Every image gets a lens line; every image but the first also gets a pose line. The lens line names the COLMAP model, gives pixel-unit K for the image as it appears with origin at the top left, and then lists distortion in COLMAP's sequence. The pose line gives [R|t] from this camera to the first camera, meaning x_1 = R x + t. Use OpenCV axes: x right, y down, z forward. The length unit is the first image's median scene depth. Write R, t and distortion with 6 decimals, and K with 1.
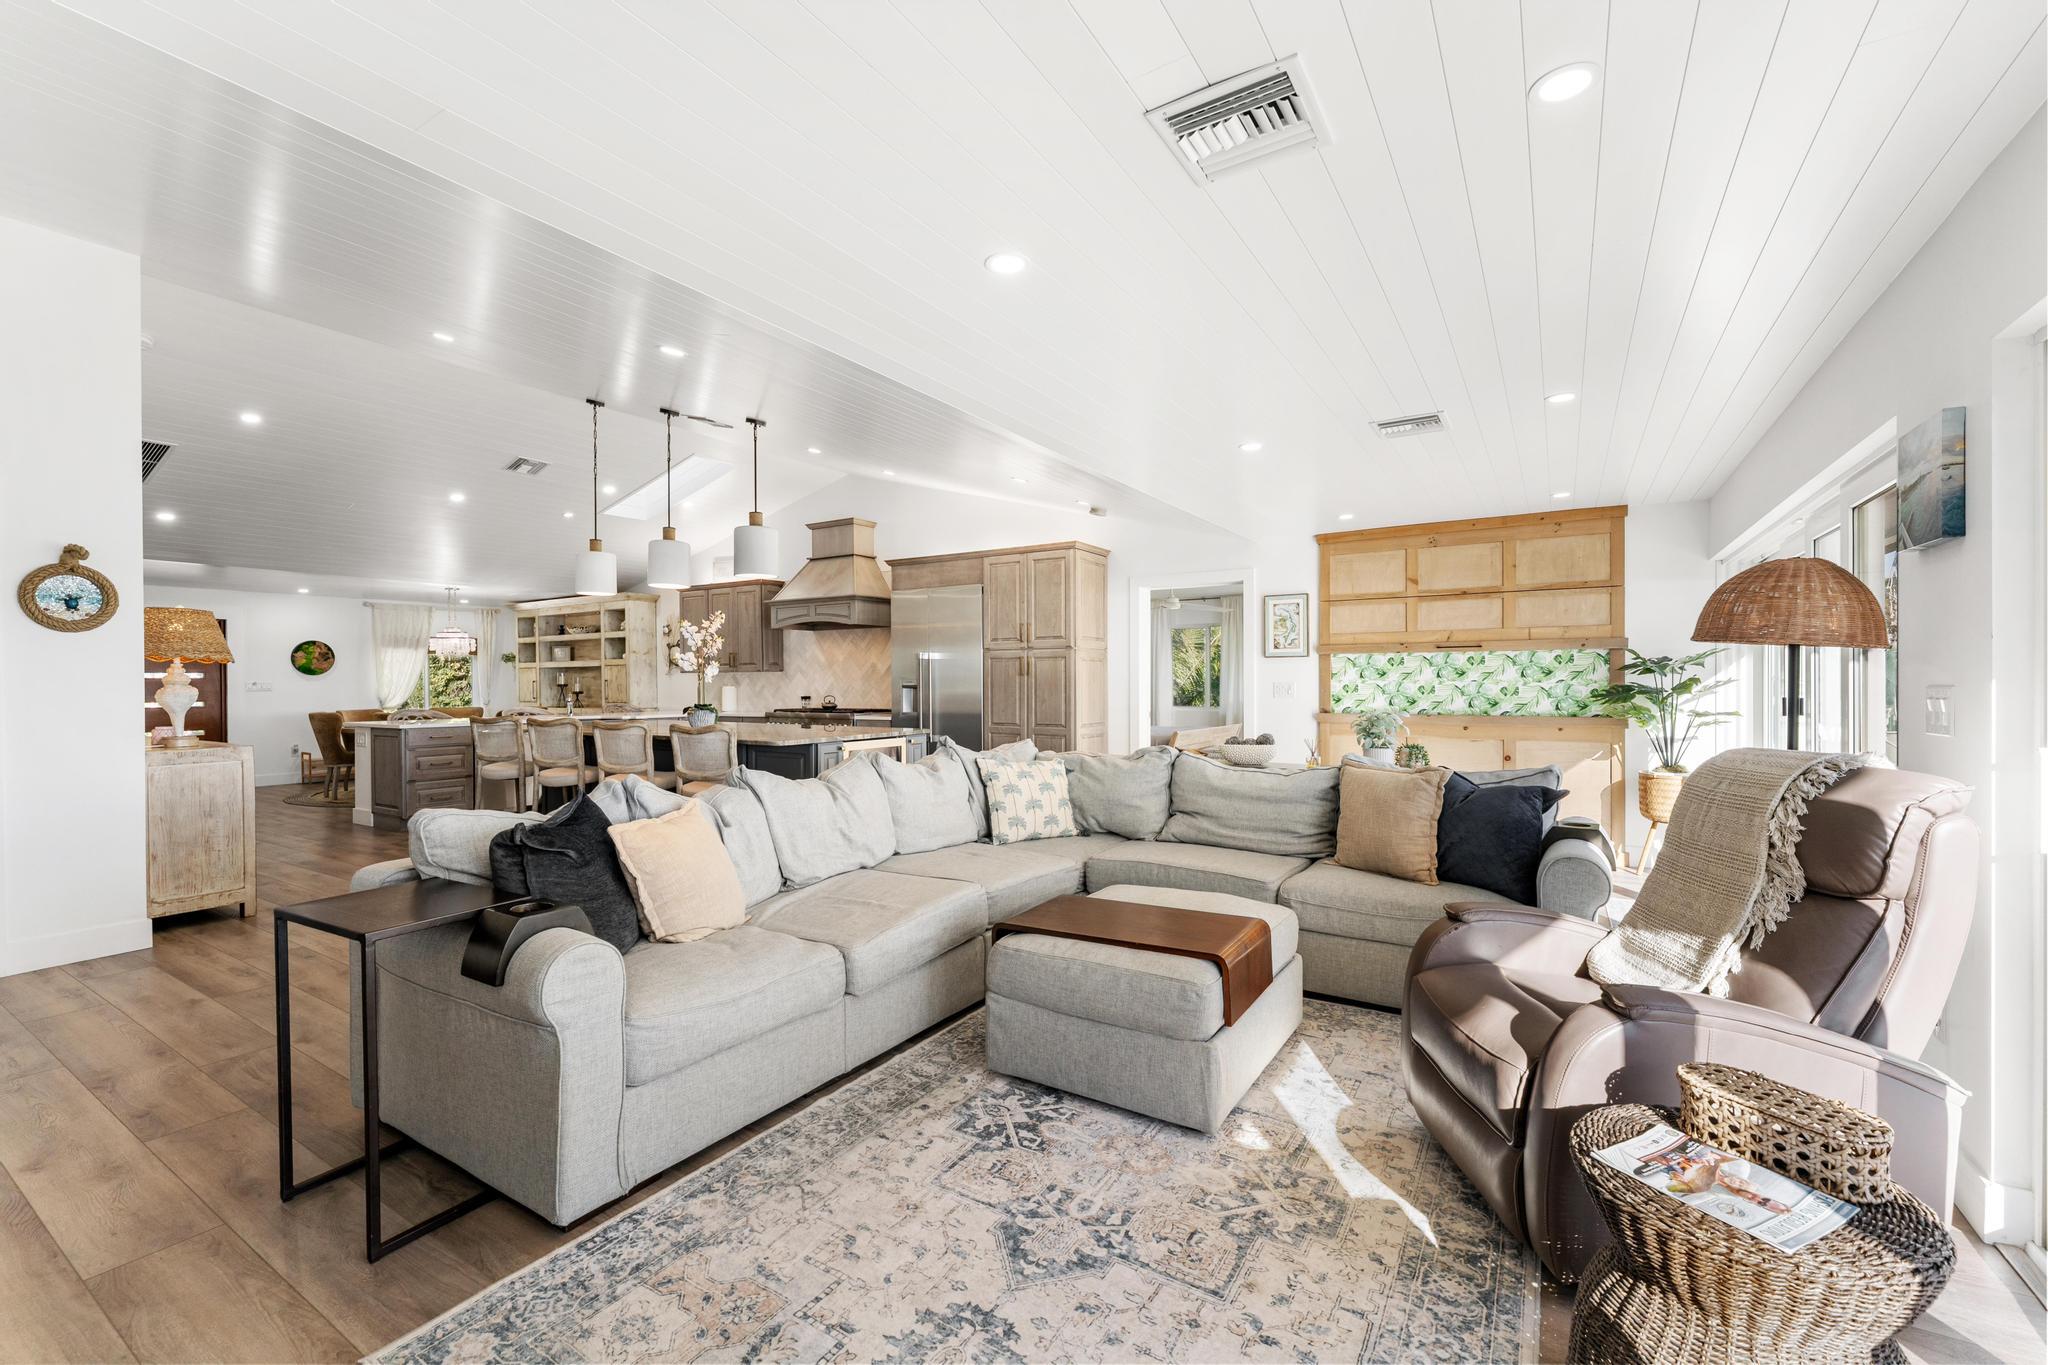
lens RADIAL K [[861.7, 0, 1022.8], [0, 861.7, 682.2], [0, 0, 1]] dist [0.001172, -0.000993]
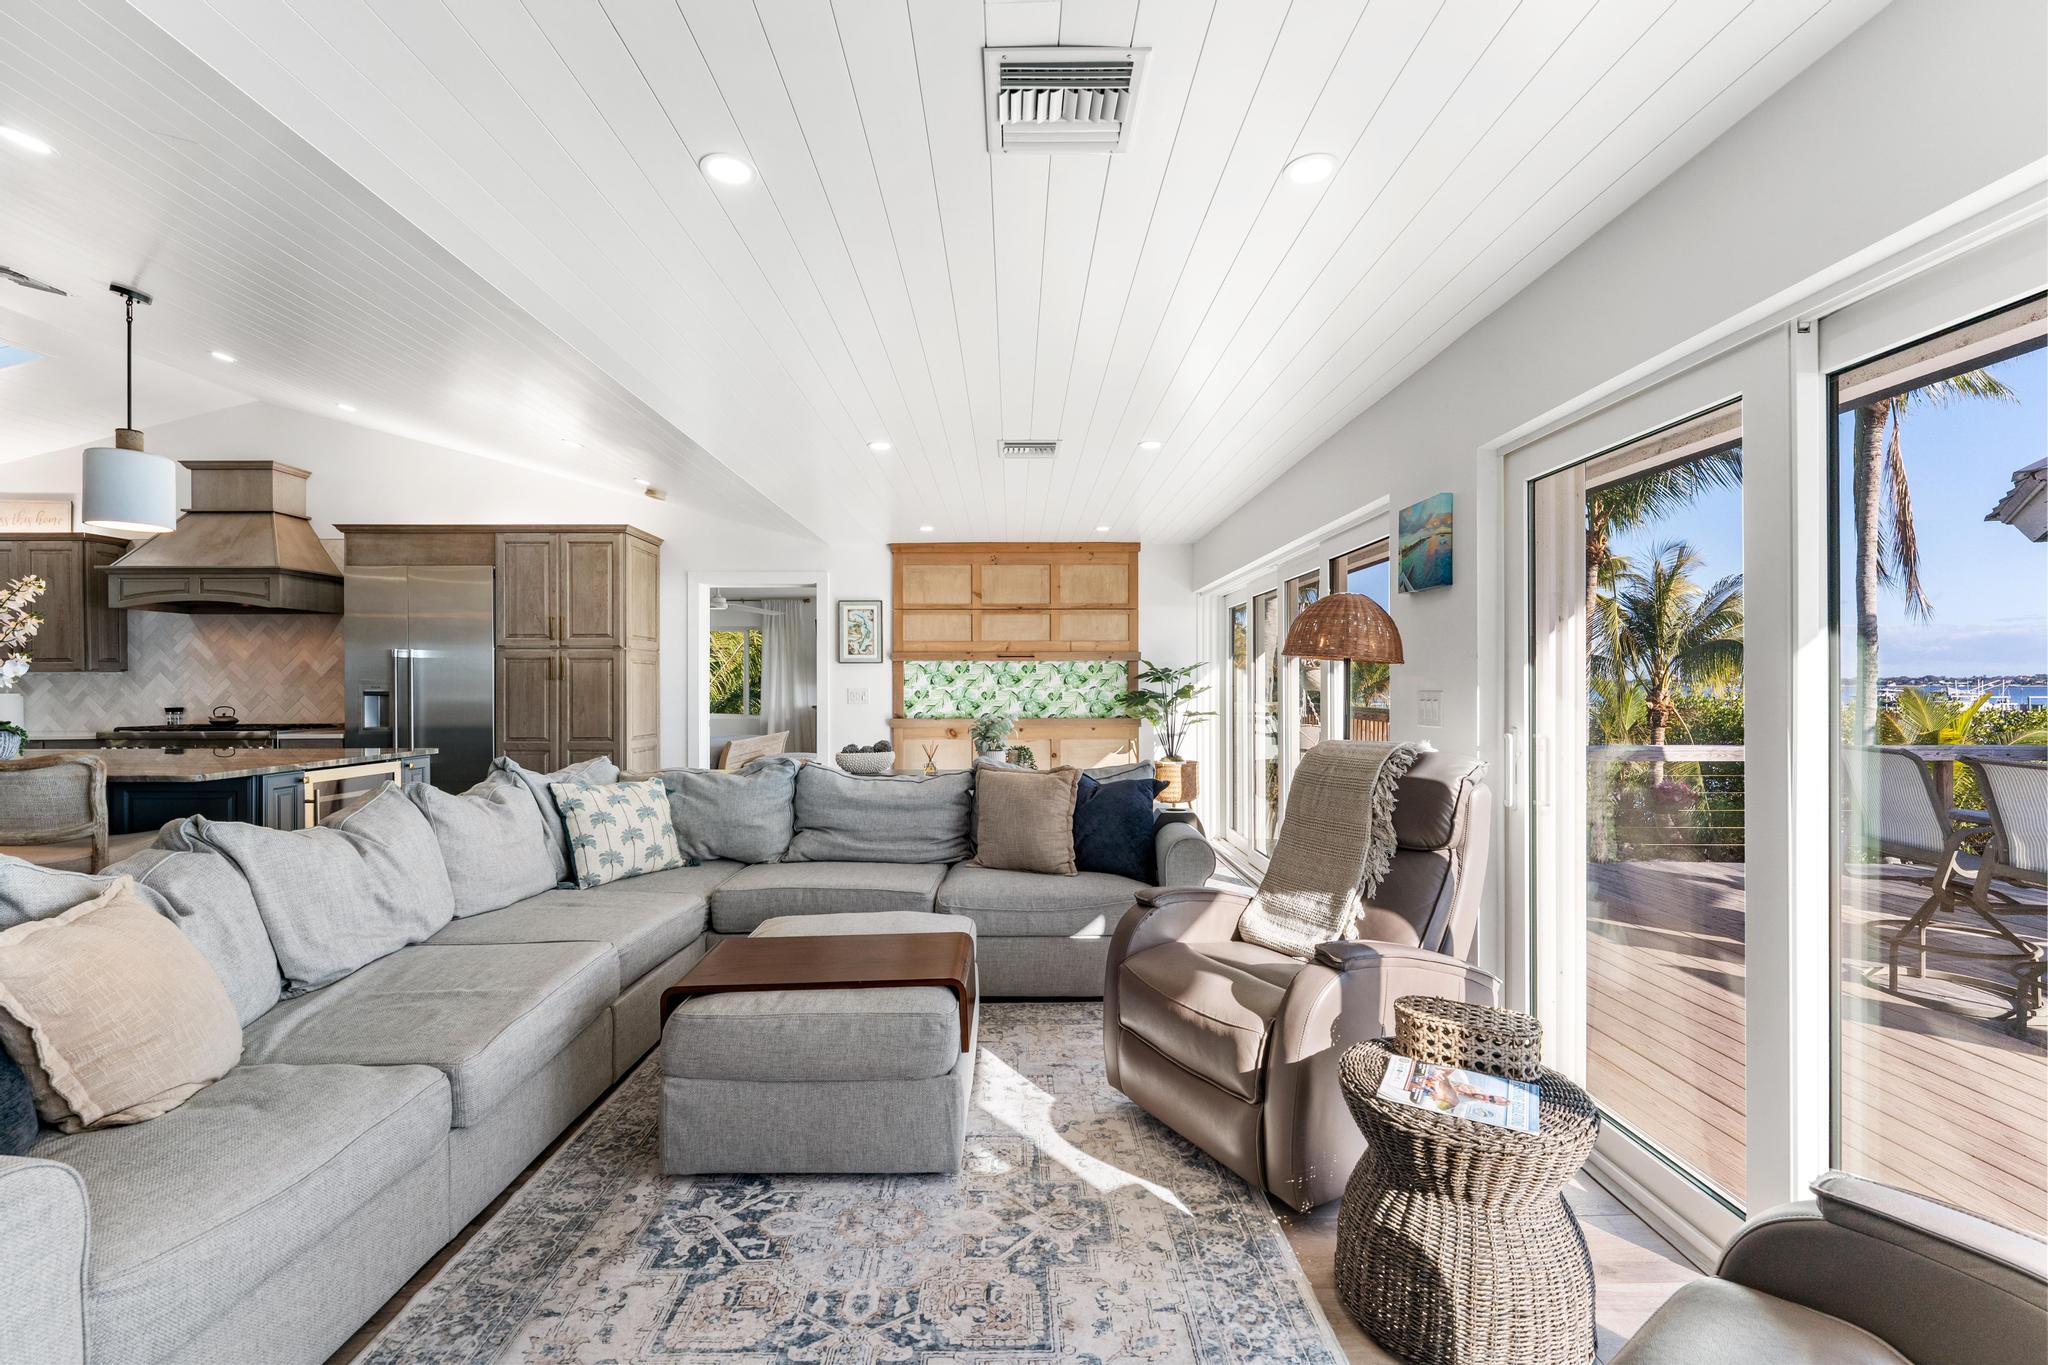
lens RADIAL K [[861.7, 0, 1023.6], [0, 861.7, 683.5], [0, 0, 1]] dist [0.001172, -0.000993]
pose [[0.838157, 0.004458, 0.545410, -0.207533], [-0.001321, 0.999980, -0.006145, 0.001069], [-0.545427, 0.004430, 0.838147, 0.158973]]
